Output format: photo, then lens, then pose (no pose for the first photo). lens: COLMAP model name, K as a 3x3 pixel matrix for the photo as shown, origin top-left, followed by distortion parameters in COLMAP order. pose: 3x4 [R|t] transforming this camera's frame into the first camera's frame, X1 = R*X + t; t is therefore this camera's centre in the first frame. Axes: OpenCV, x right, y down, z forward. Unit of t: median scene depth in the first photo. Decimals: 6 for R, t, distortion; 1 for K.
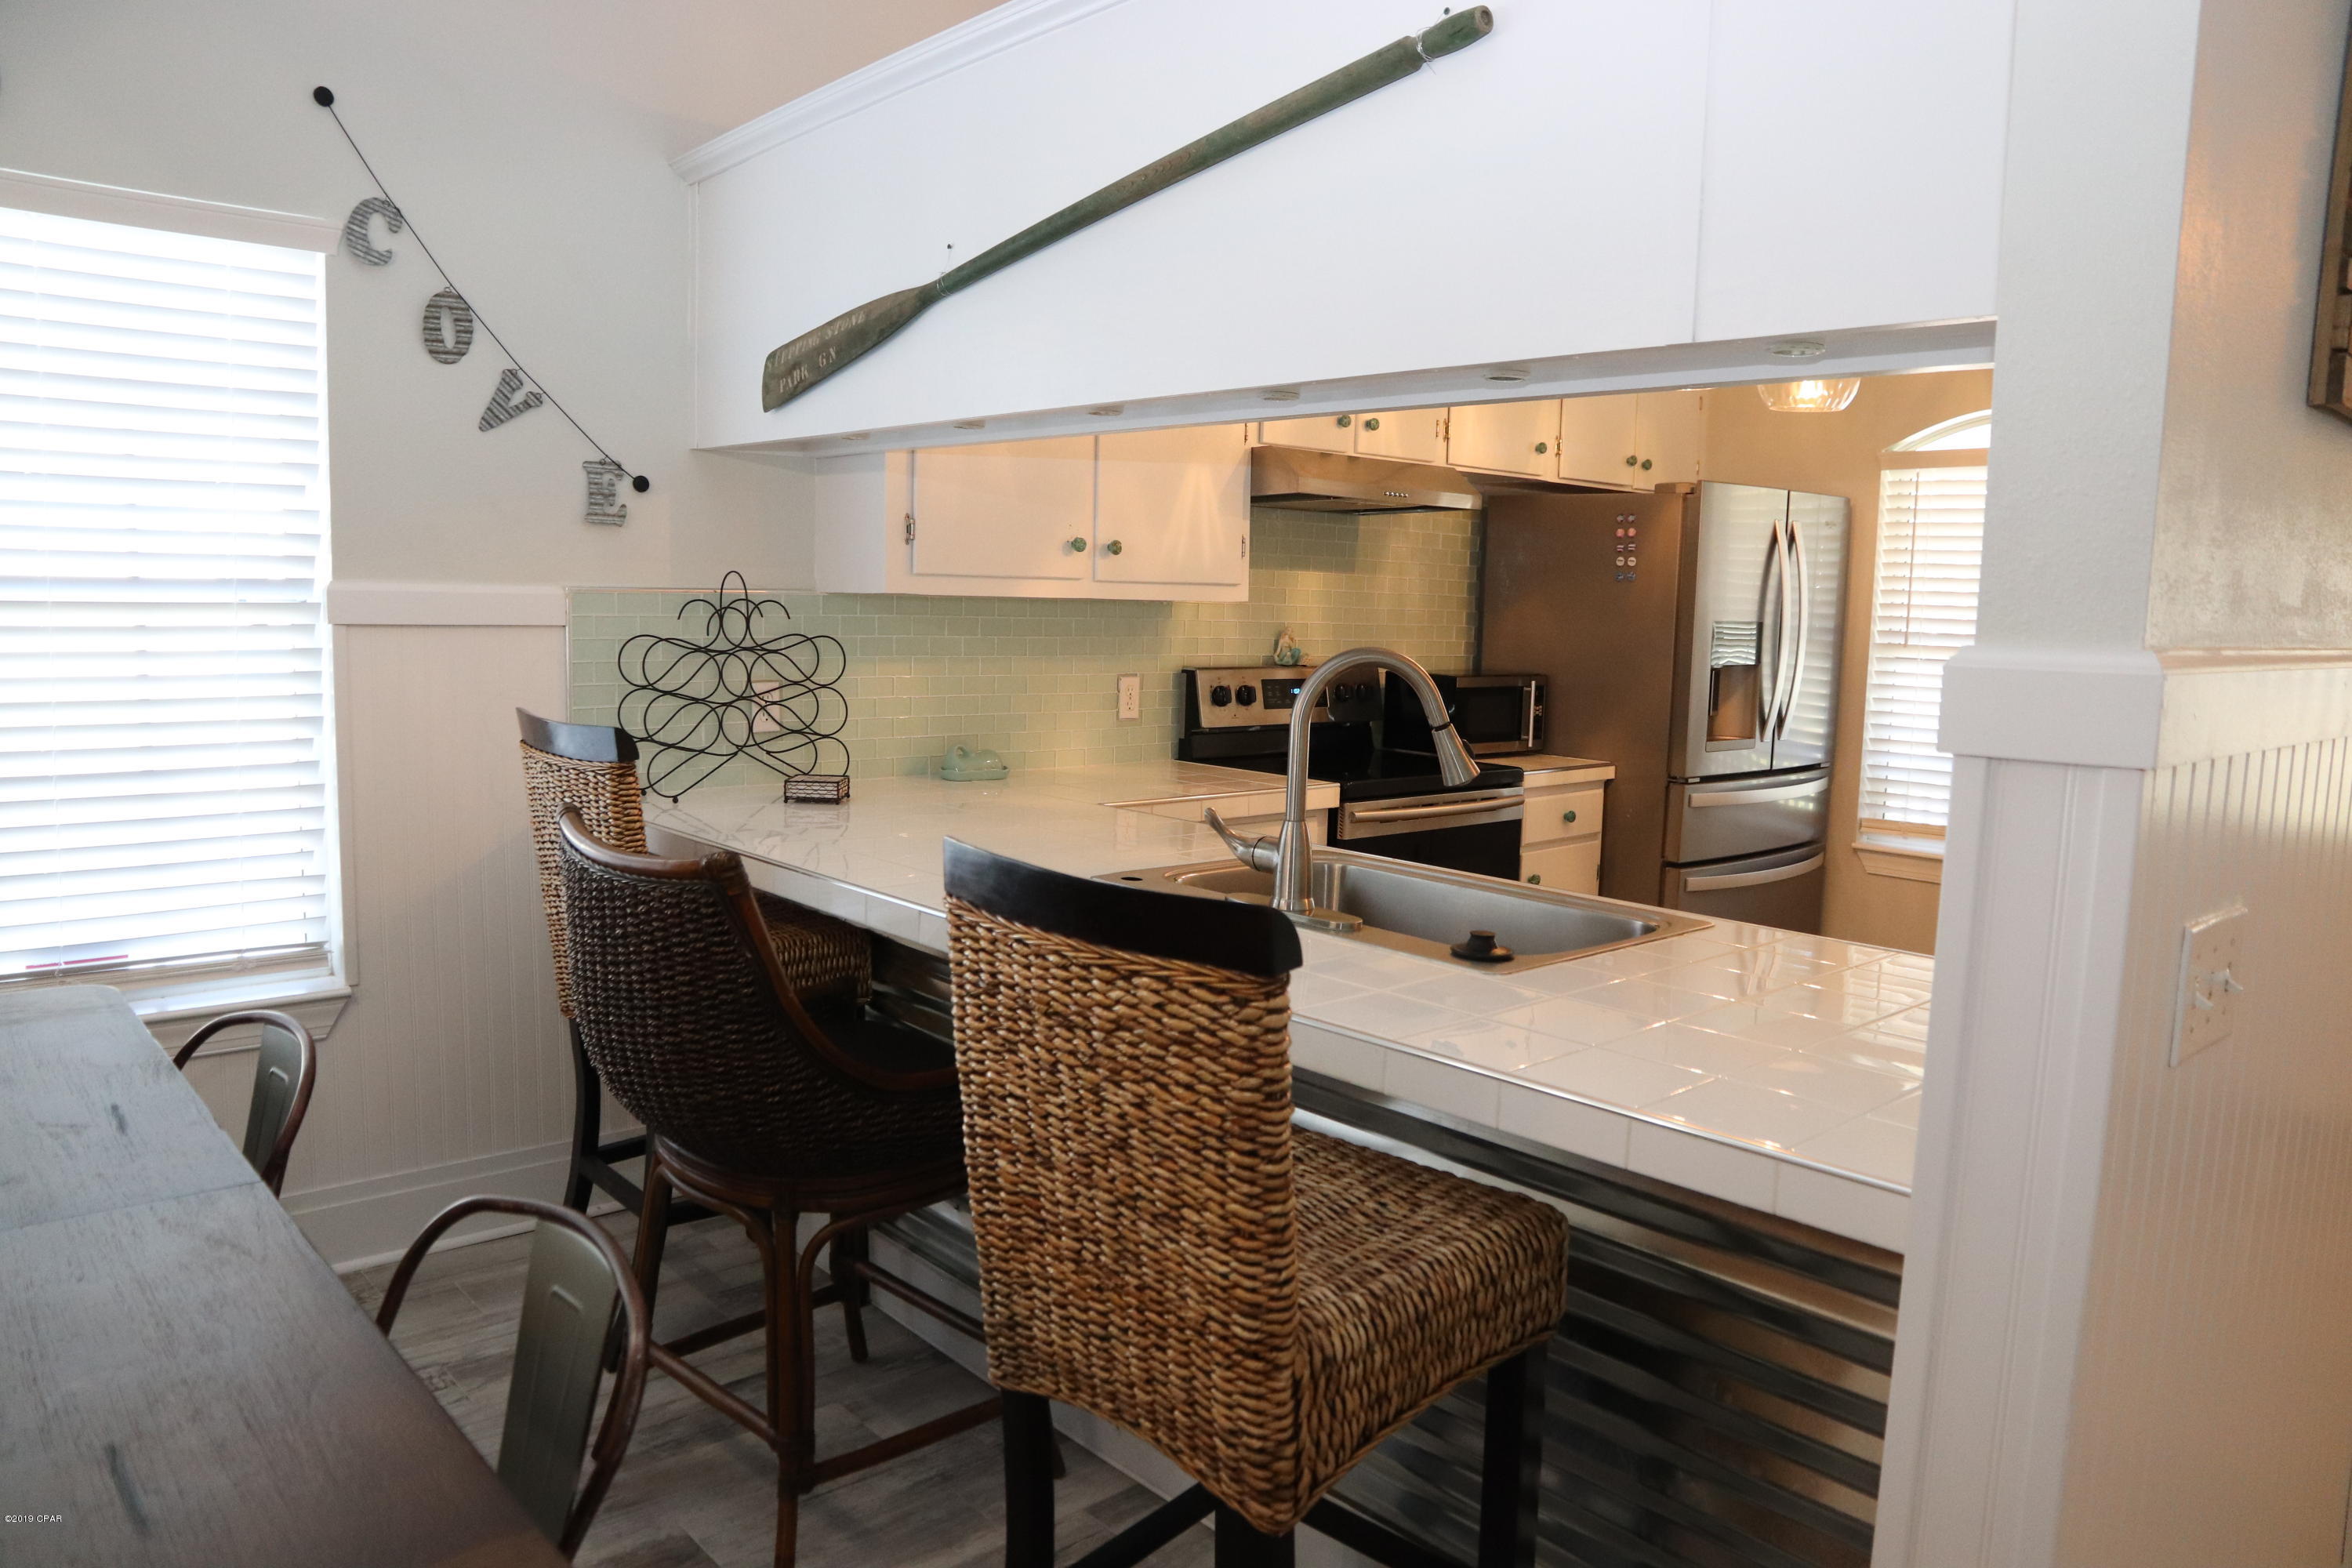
lens RADIAL K [[1620.9, 0, 1198.6], [0, 1620.9, 796.8], [0, 0, 1]] dist [-0.117594, 0.083331]
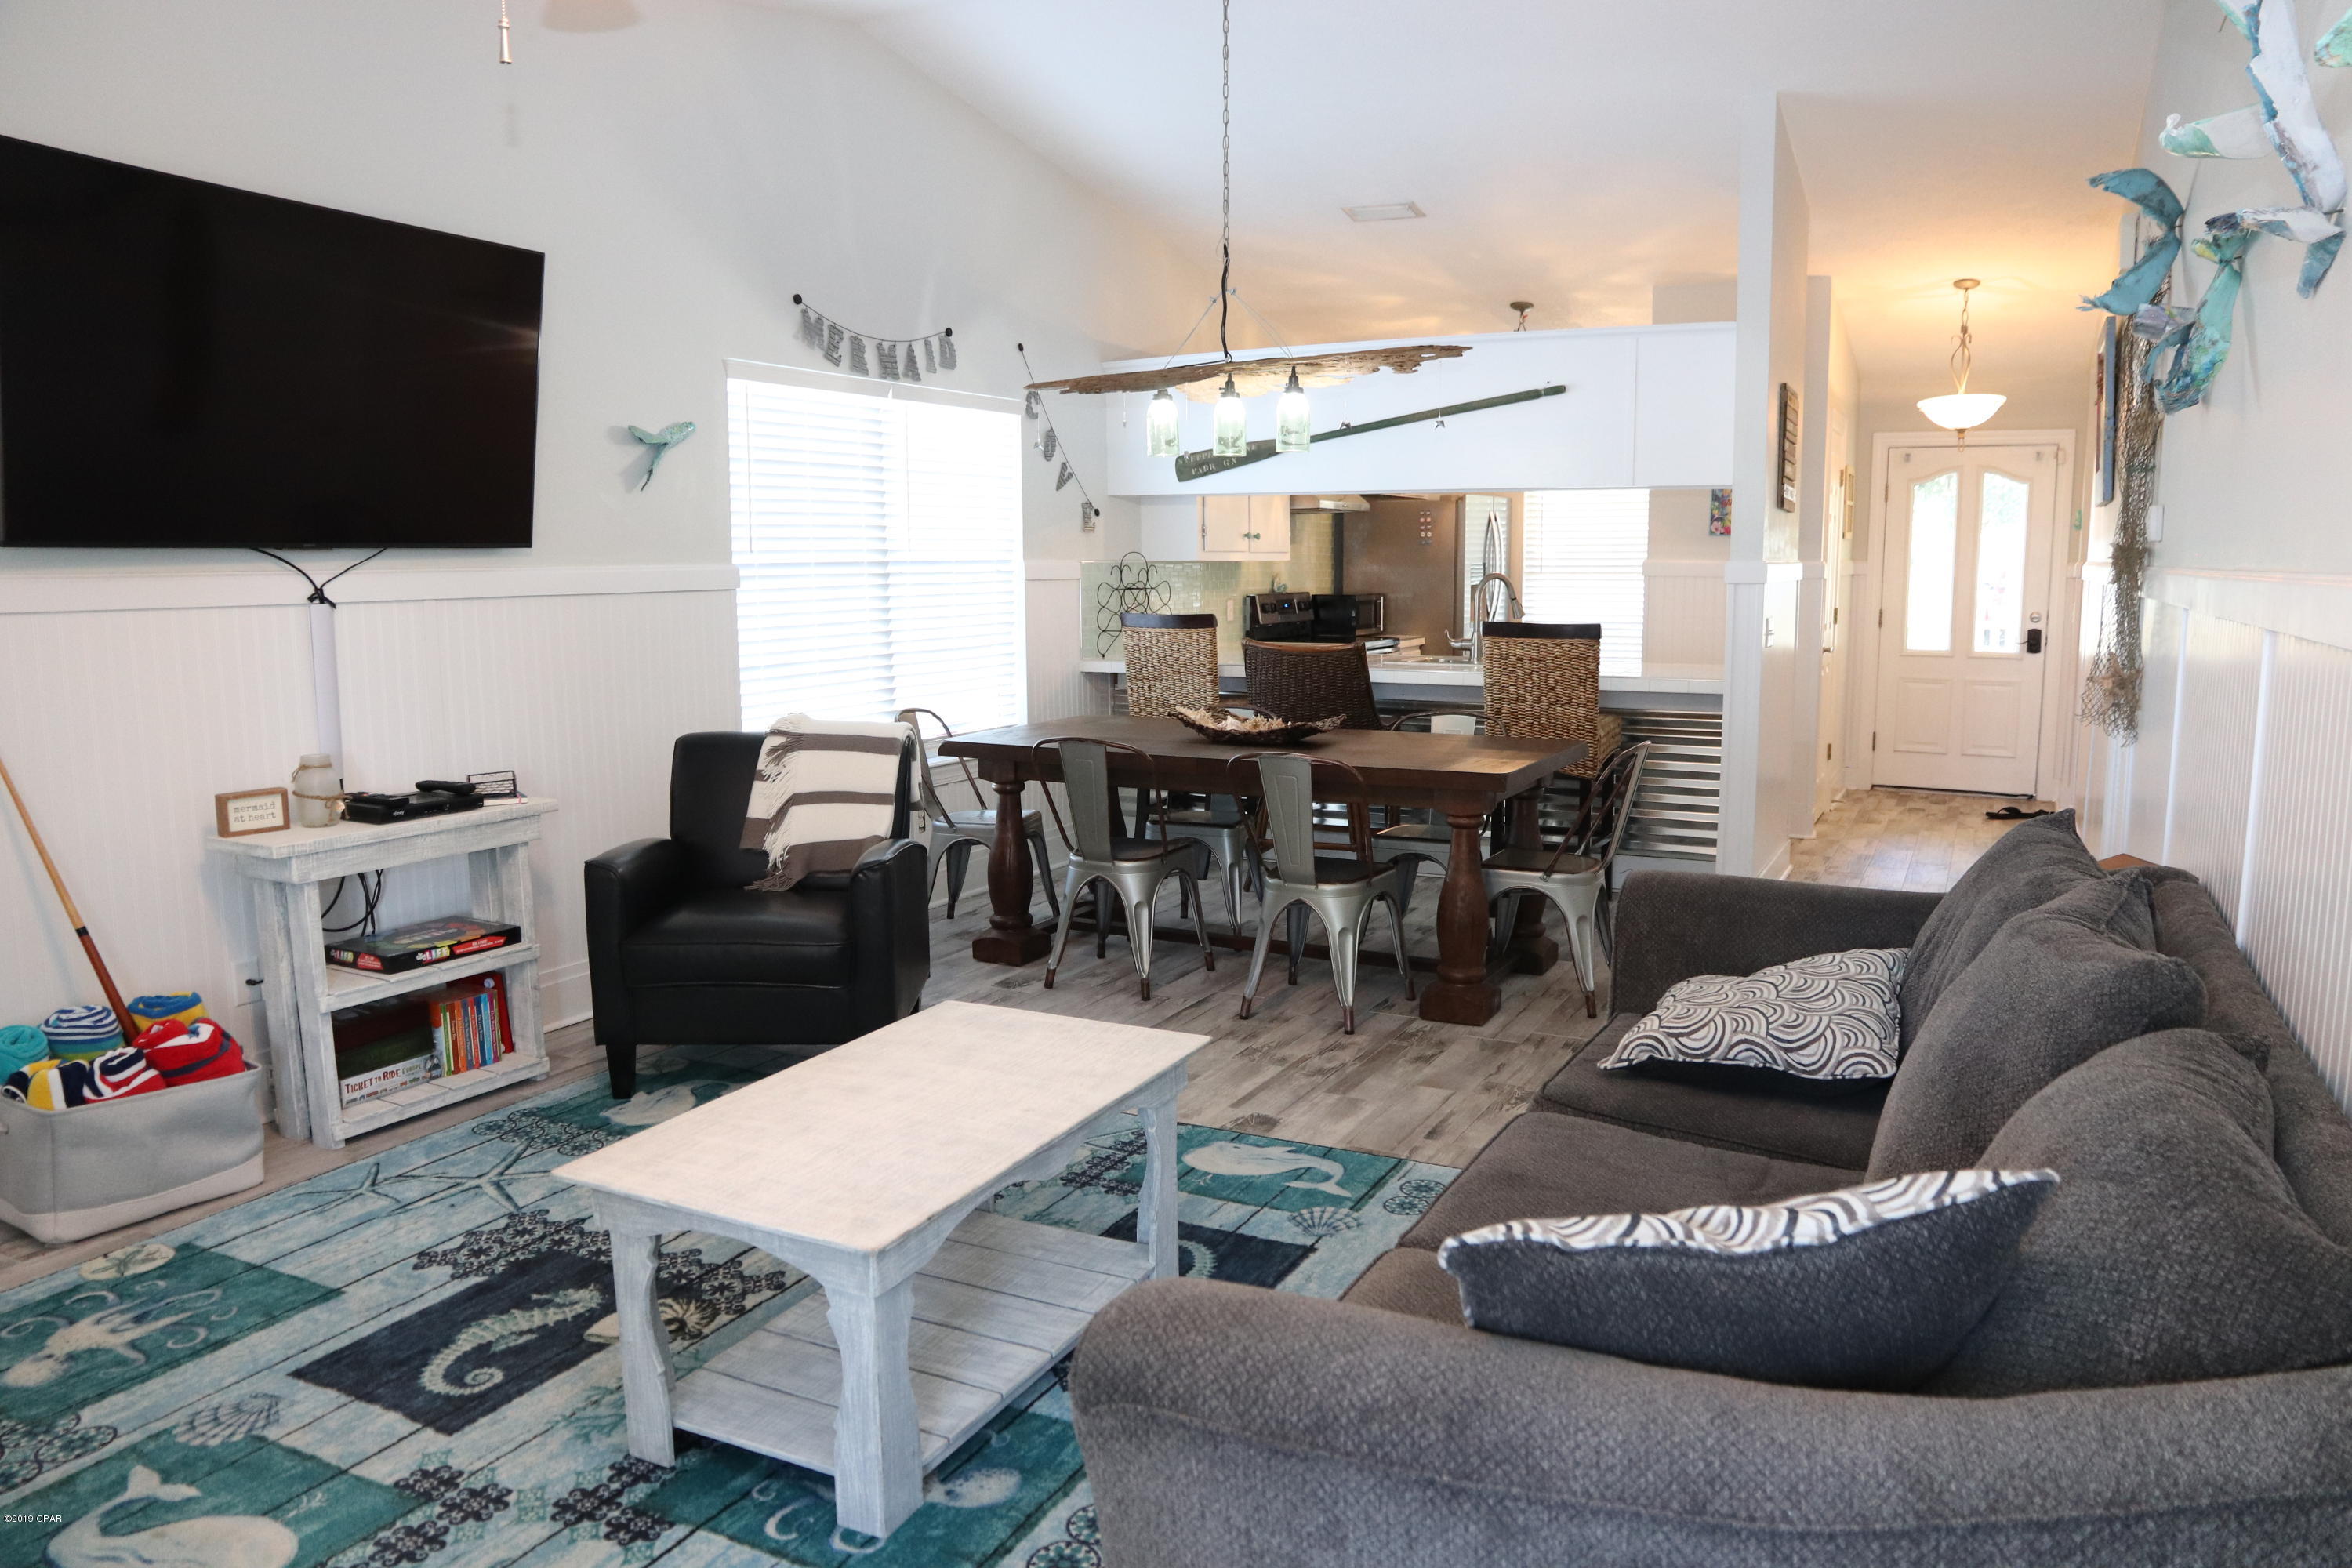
lens RADIAL K [[1620.9, 0, 1198.6], [0, 1620.9, 796.8], [0, 0, 1]] dist [-0.117594, 0.083331]
pose [[0.934669, -0.081799, 0.345980, -0.719681], [0.073248, 0.996599, 0.037744, 0.082321], [-0.347891, -0.009936, 0.937482, -0.786243]]
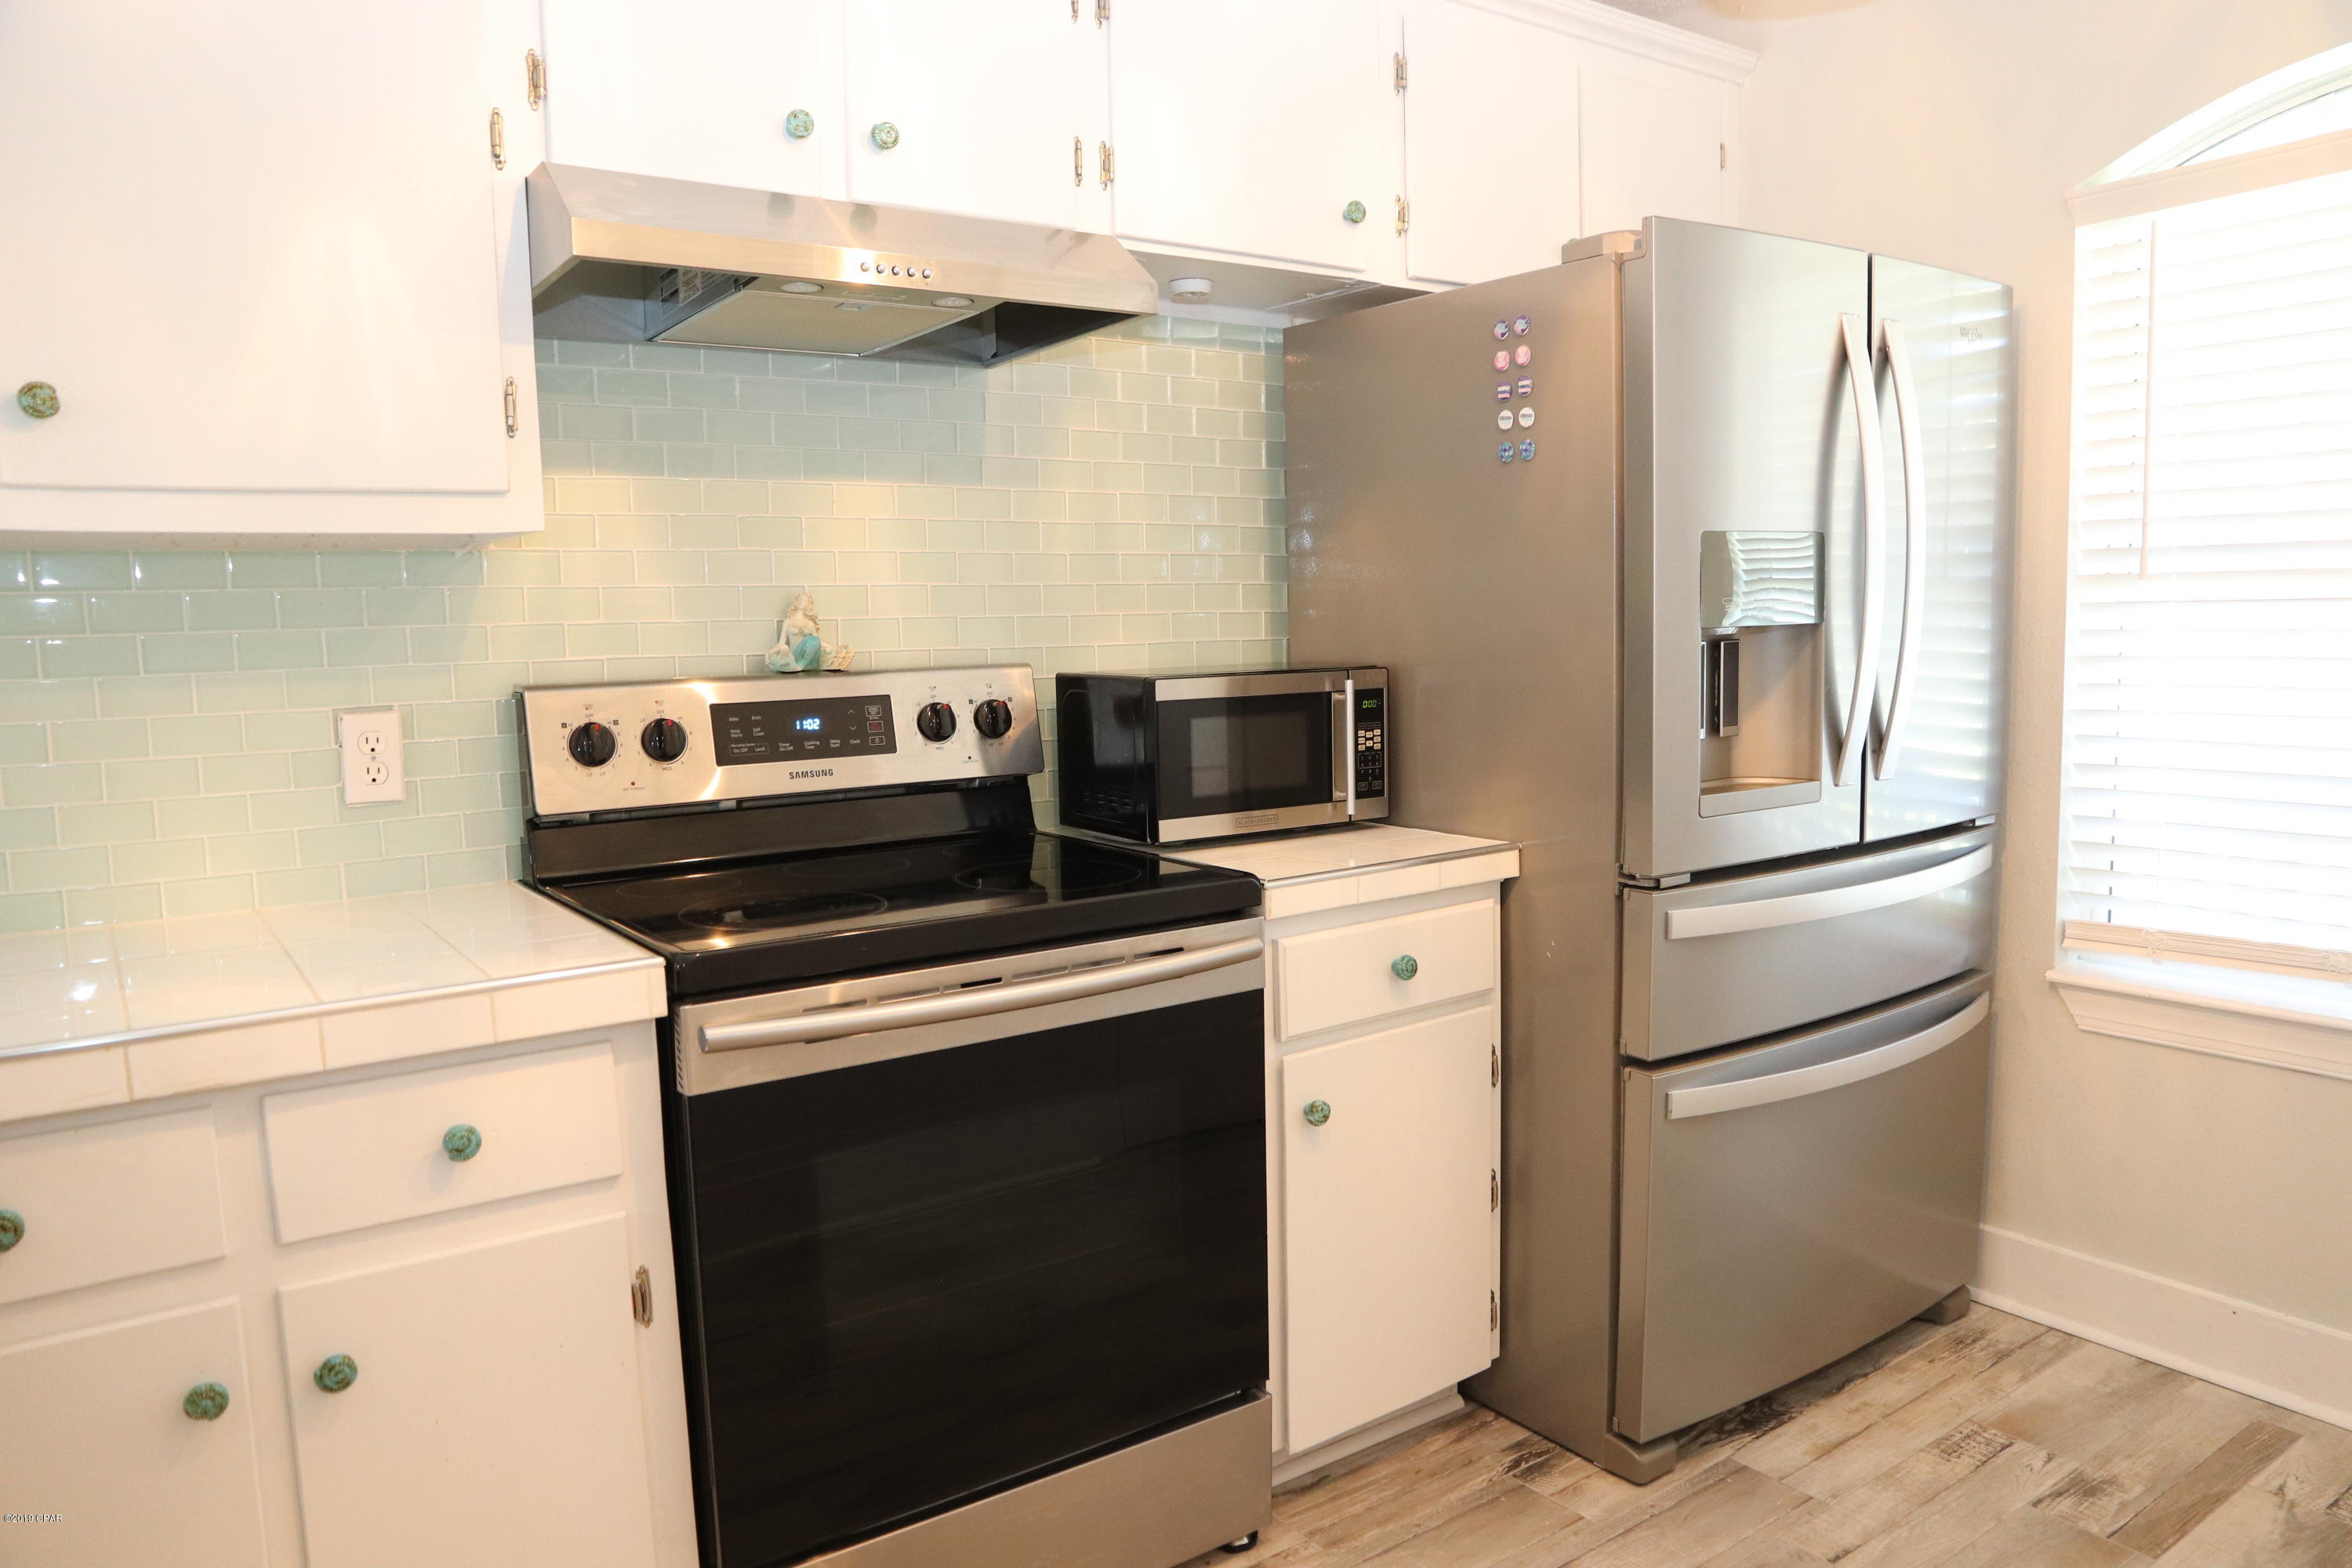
lens RADIAL K [[1620.9, 0, 1198.6], [0, 1620.9, 796.8], [0, 0, 1]] dist [-0.117594, 0.083331]
pose [[0.993164, -0.036843, -0.110762, 0.222752], [0.035144, 0.999233, -0.017260, -0.030753], [0.111313, 0.013249, 0.993697, 0.524292]]
